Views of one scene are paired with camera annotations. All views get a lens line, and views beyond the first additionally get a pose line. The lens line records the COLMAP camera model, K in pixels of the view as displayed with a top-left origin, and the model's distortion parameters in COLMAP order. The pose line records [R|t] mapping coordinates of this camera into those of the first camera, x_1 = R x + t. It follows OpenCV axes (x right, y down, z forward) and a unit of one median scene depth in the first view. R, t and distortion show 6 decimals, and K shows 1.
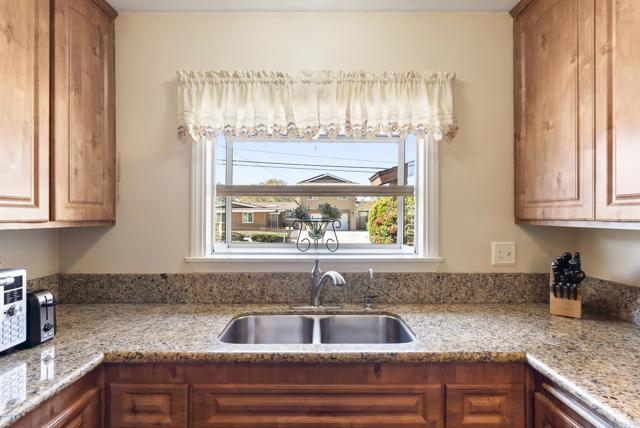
lens RADIAL K [[329.2, 0, 320.0], [0, 329.2, 214.0], [0, 0, 1]] dist [-0.001597, -0.000381]
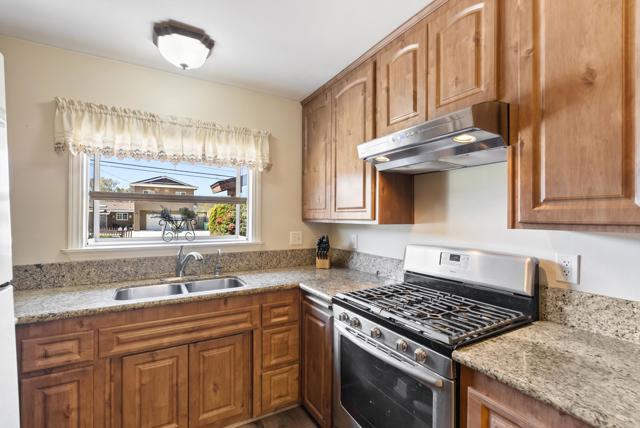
lens RADIAL K [[286.1, 0, 314.0], [0, 286.1, 218.2], [0, 0, 1]] dist [-0.002109, -0.000244]
pose [[0.873093, 0.003020, 0.487544, -0.112698], [-0.007889, 0.999937, 0.007934, -0.000515], [-0.487489, -0.010774, 0.873063, -0.401261]]
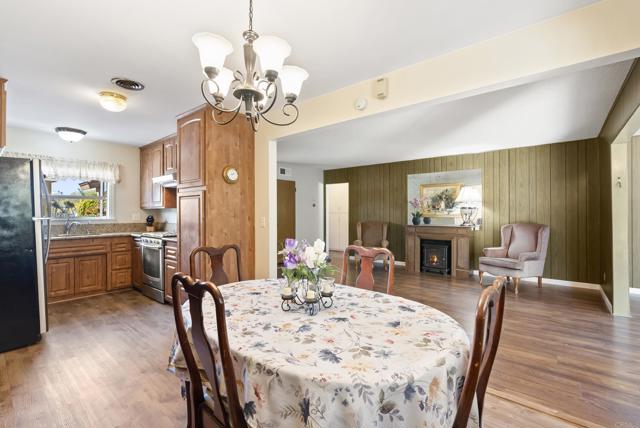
lens RADIAL K [[291.0, 0, 320.4], [0, 291.0, 211.0], [0, 0, 1]] dist [-0.003839, -0.000722]
pose [[0.644722, 0.004002, 0.764407, -0.548317], [-0.000159, 0.999987, -0.005102, 0.070492], [-0.764417, 0.003168, 0.644714, -2.522072]]
